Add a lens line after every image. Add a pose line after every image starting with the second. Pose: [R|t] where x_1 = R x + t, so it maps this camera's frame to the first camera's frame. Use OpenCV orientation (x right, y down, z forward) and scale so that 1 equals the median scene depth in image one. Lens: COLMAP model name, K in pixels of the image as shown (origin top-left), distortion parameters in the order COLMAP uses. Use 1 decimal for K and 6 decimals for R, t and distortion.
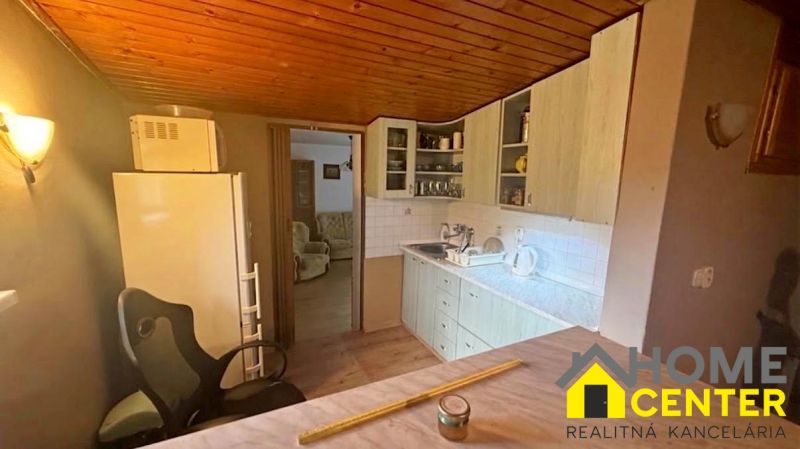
lens RADIAL K [[316.1, 0, 398.5], [0, 316.1, 228.4], [0, 0, 1]] dist [-0.001079, -0.000025]
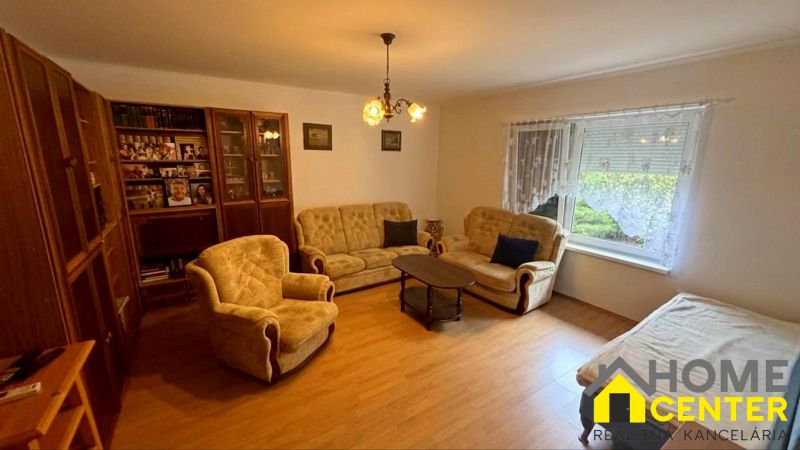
lens RADIAL K [[316.1, 0, 401.4], [0, 316.1, 221.8], [0, 0, 1]] dist [-0.001079, -0.000025]
pose [[0.991577, -0.049753, 0.119581, -0.140110], [0.044115, 0.997807, 0.049339, -0.048823], [-0.121773, -0.043648, 0.991598, 0.417206]]
